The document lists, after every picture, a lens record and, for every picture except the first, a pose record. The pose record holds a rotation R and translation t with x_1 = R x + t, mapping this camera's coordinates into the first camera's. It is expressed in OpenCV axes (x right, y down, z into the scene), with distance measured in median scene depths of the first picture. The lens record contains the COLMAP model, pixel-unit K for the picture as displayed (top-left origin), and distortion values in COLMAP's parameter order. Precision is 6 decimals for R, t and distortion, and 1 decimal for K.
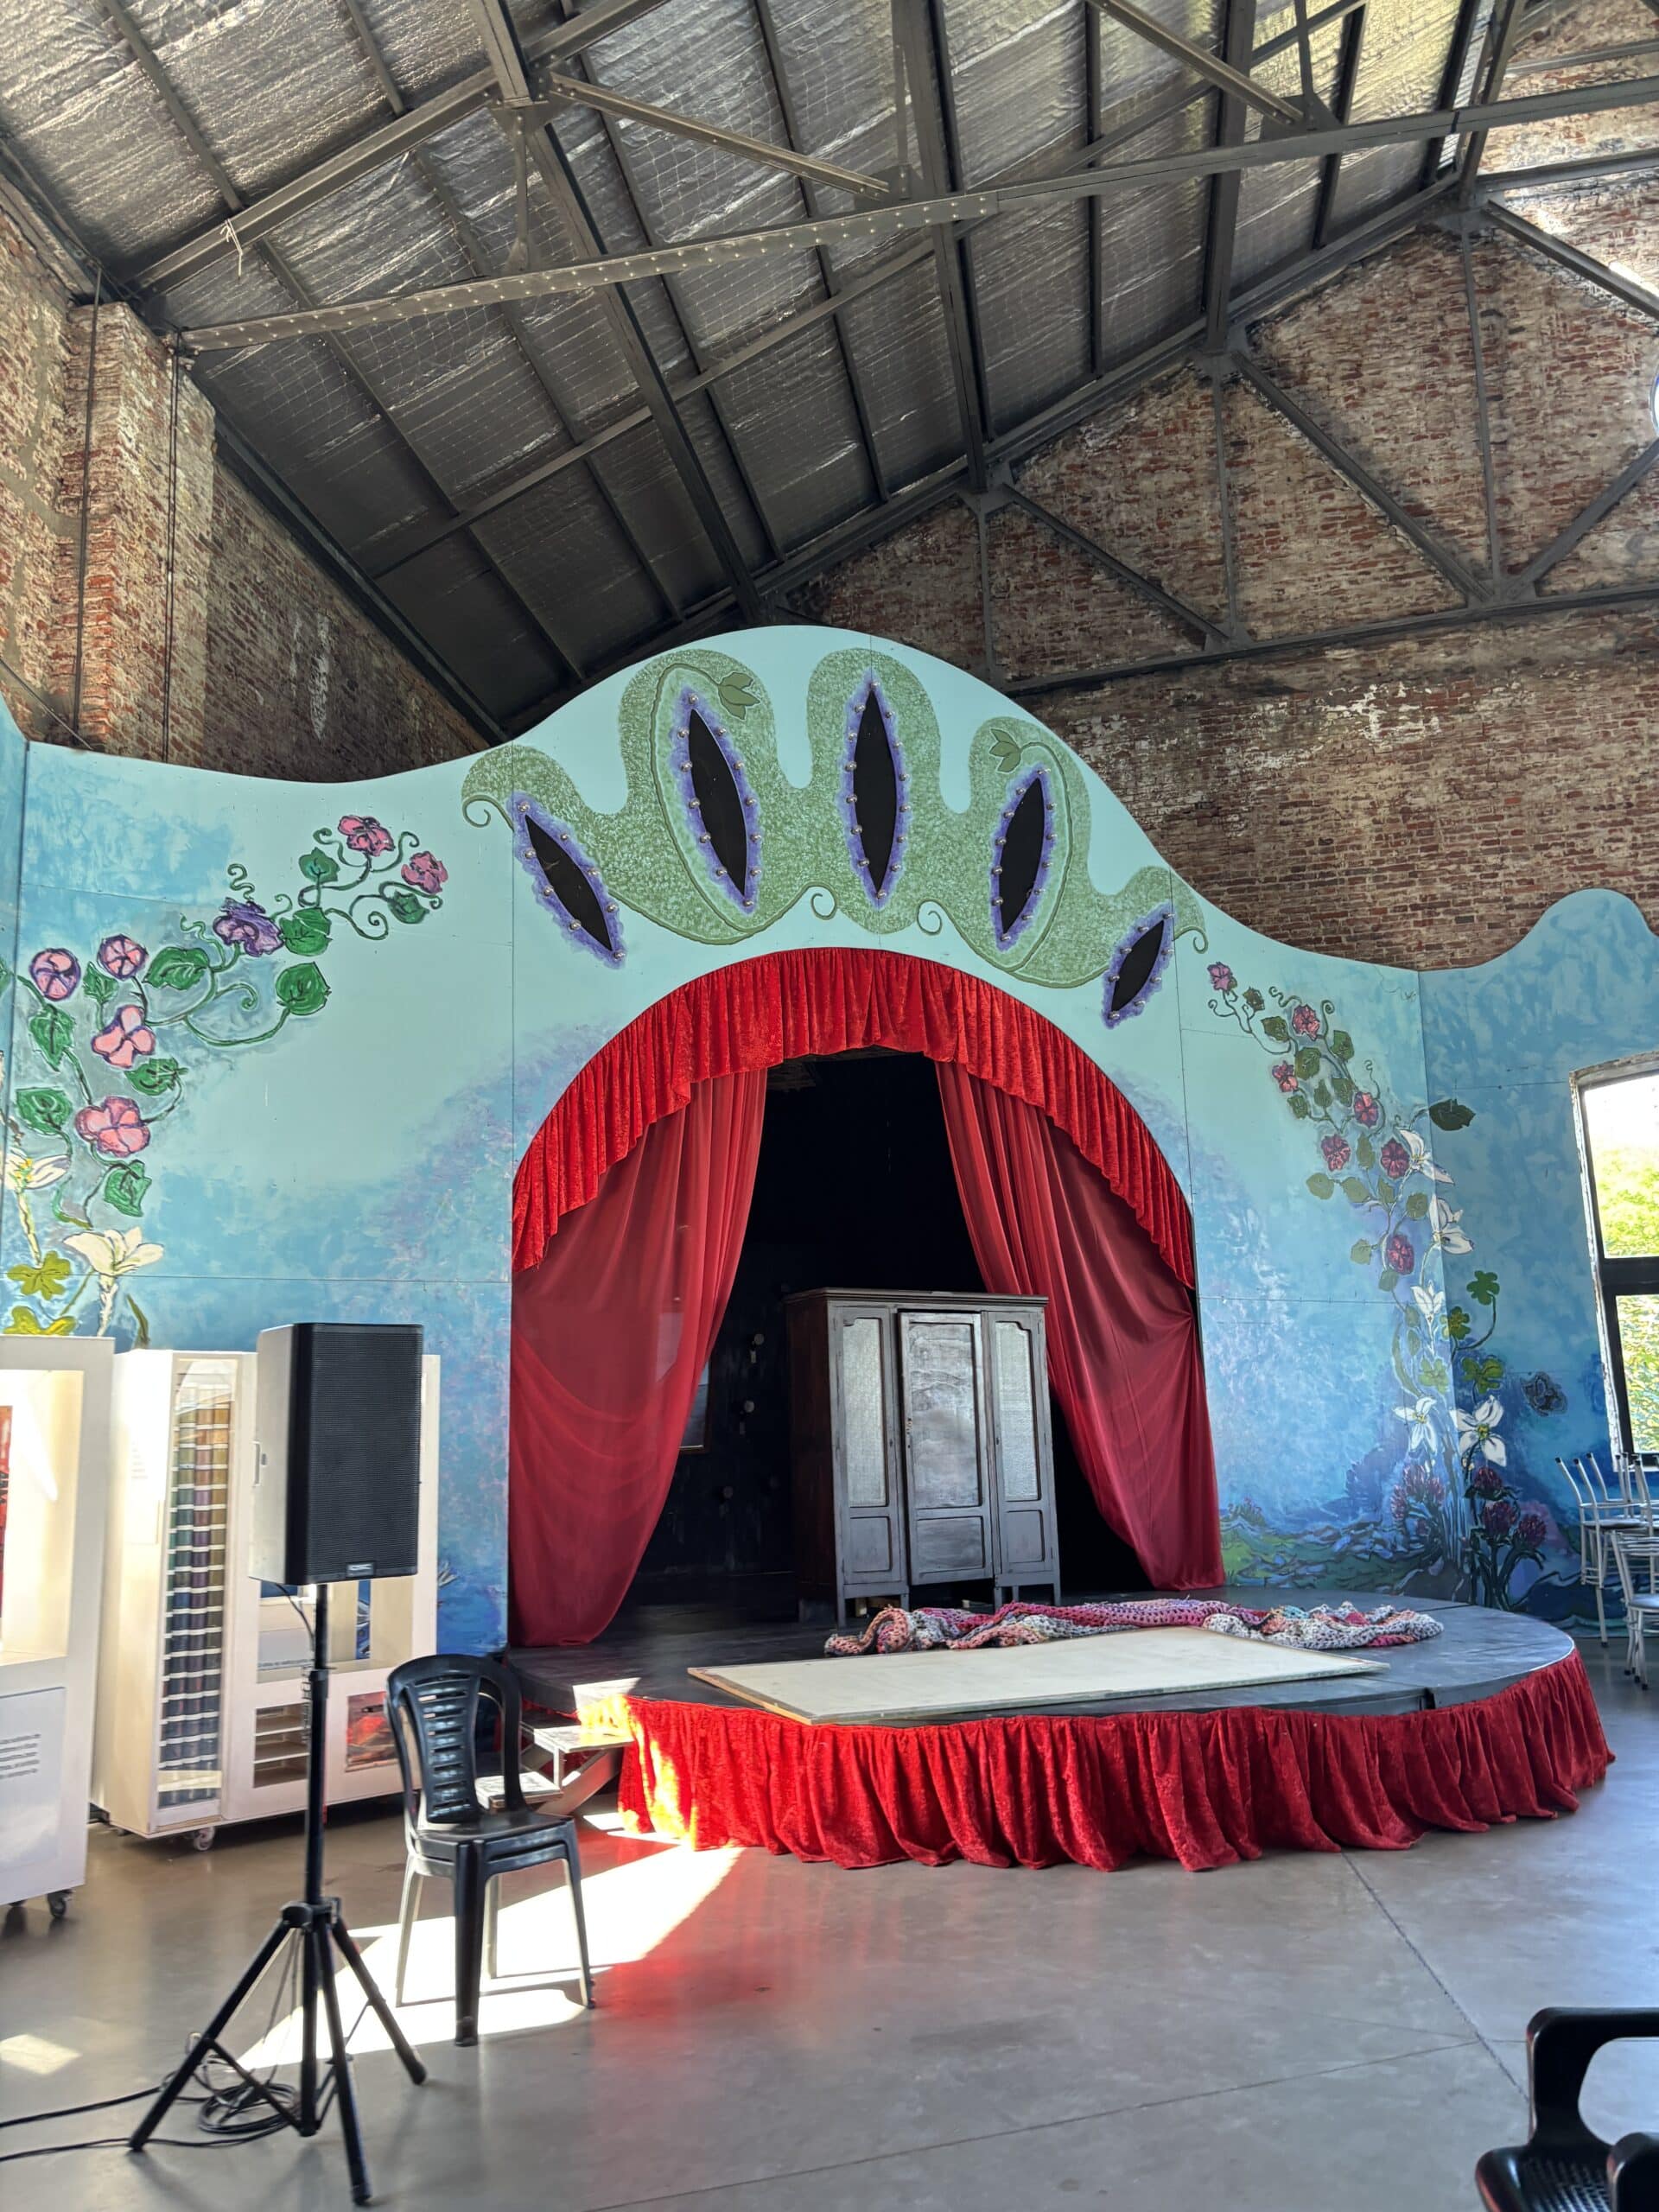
lens RADIAL K [[1672.6, 0, 793.4], [0, 1672.6, 1127.8], [0, 0, 1]] dist [0.056722, -0.066047]
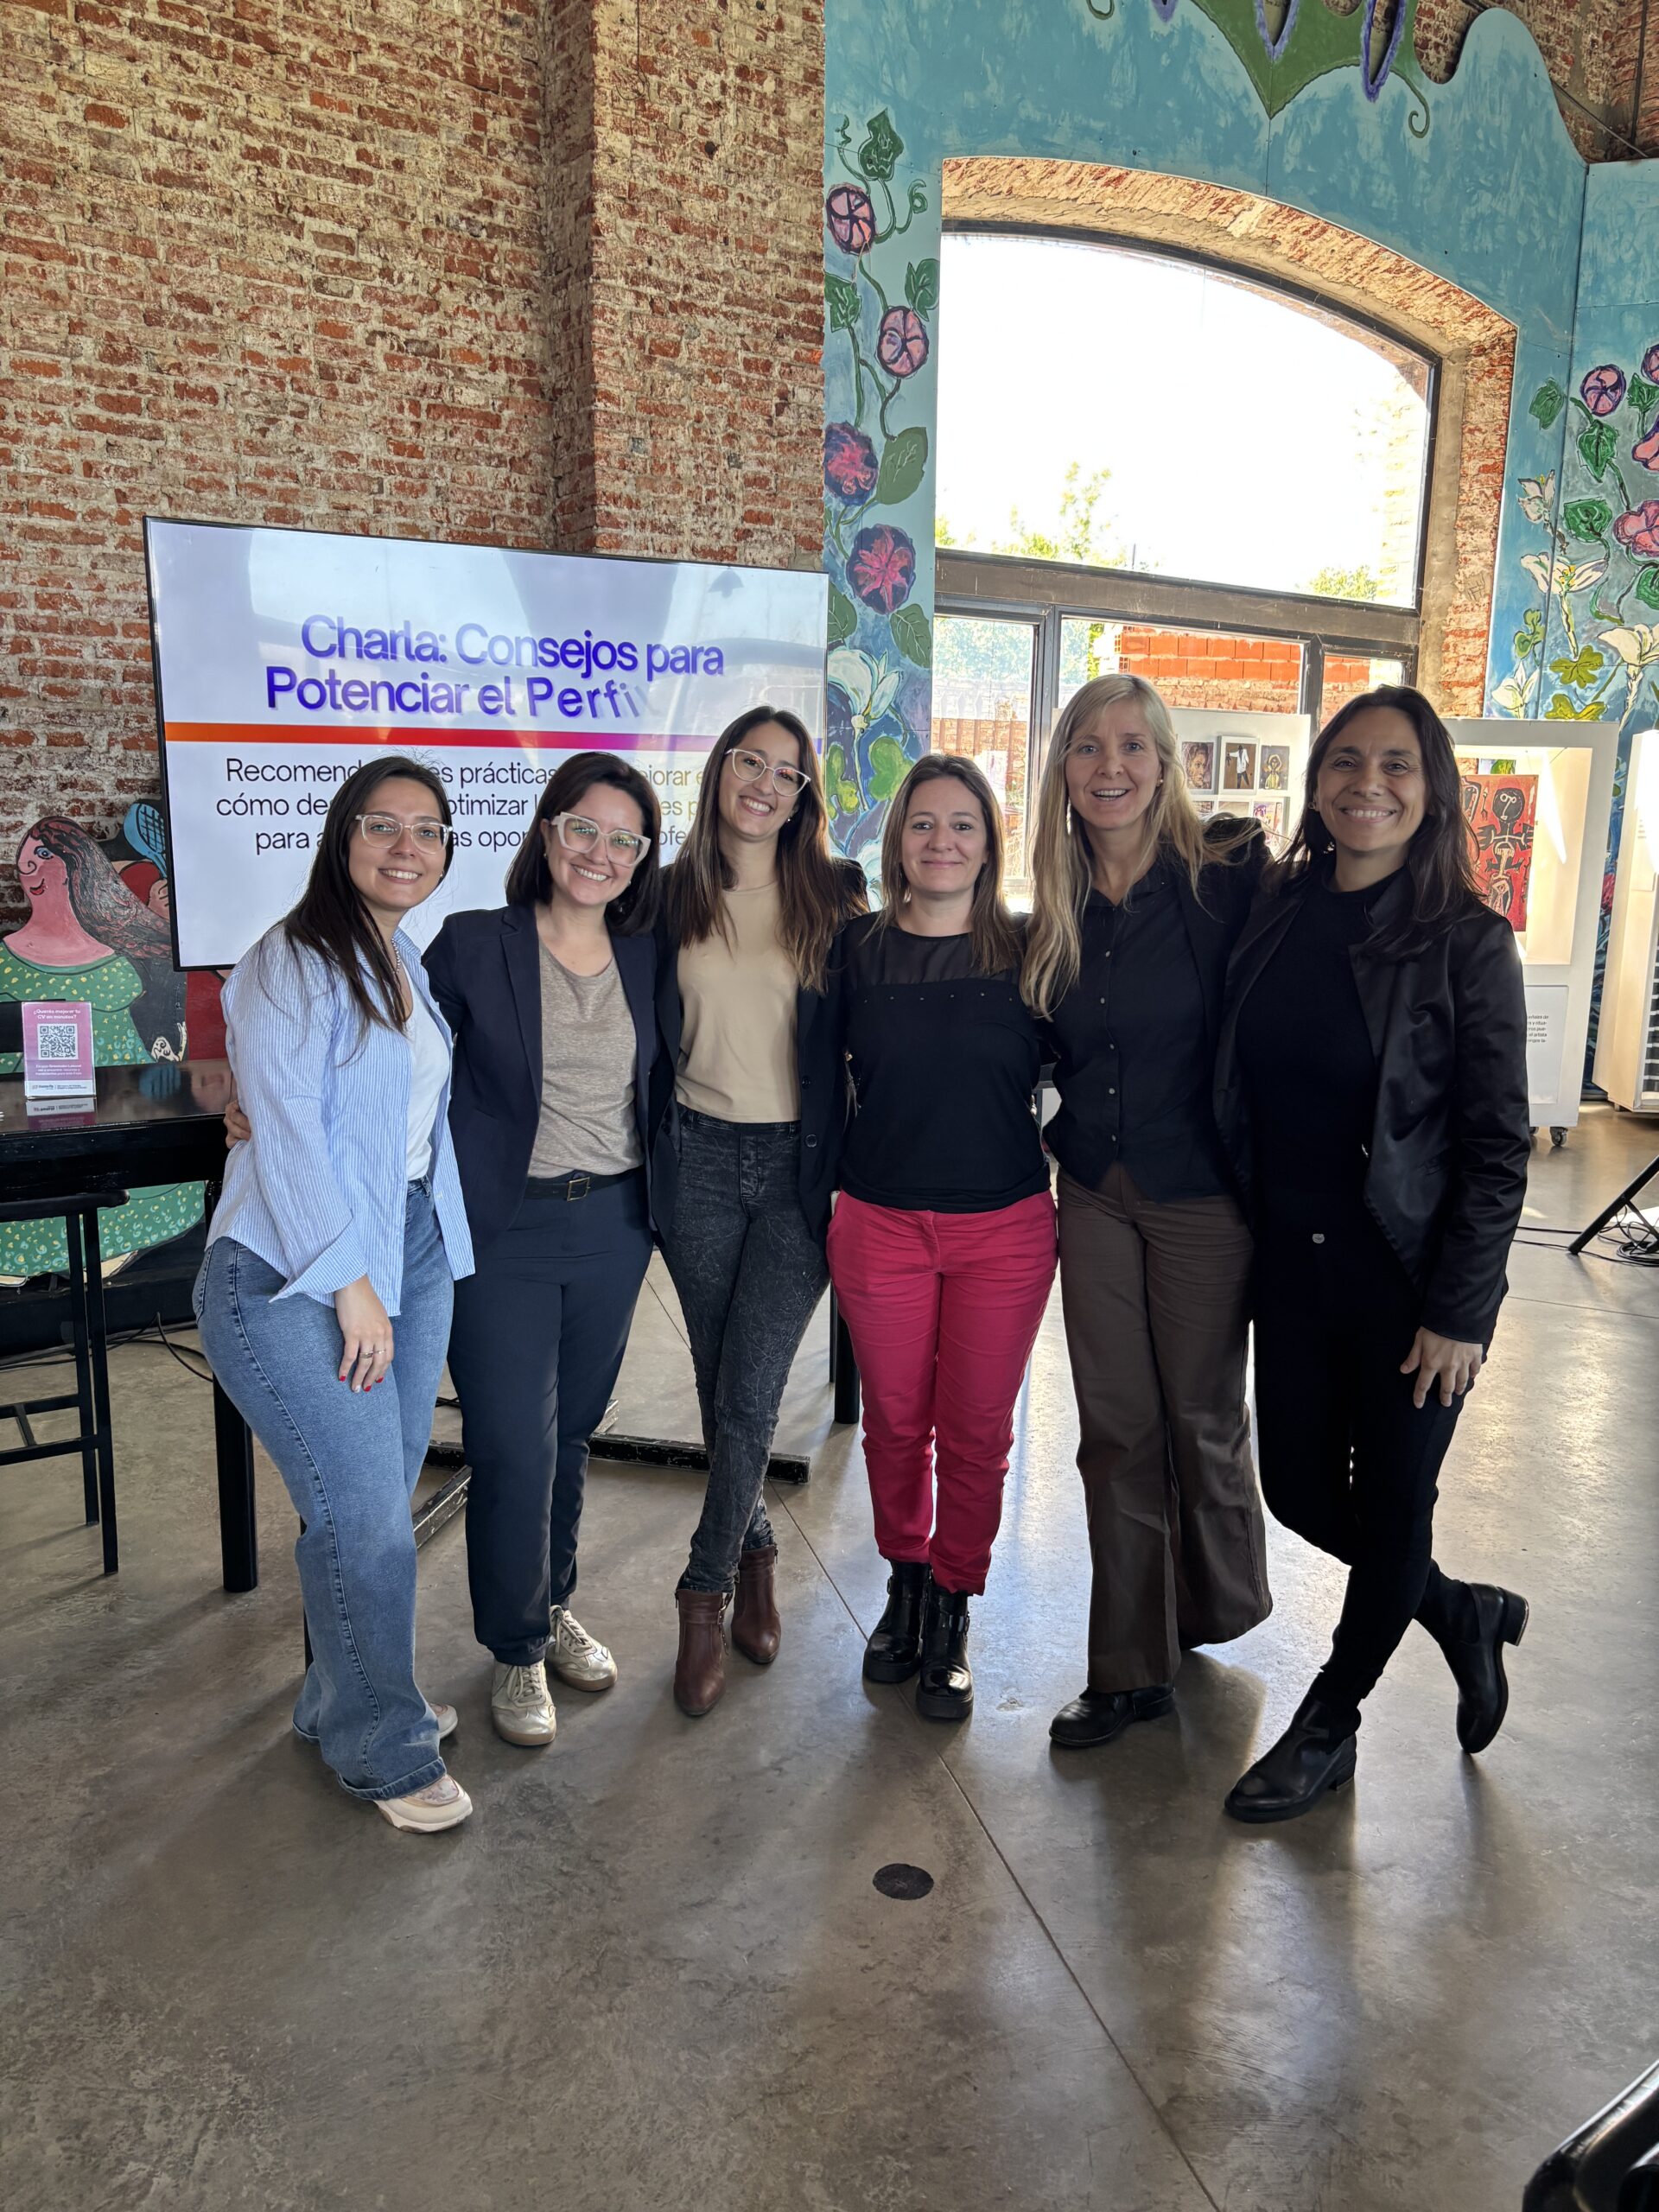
lens RADIAL K [[1672.6, 0, 825.0], [0, 1672.6, 1107.4], [0, 0, 1]] dist [0.056722, -0.066047]
pose [[0.652042, 0.165562, -0.739886, 0.137189], [0.098703, 0.949026, 0.299345, -0.026221], [0.751731, -0.268214, 0.602463, -0.196762]]
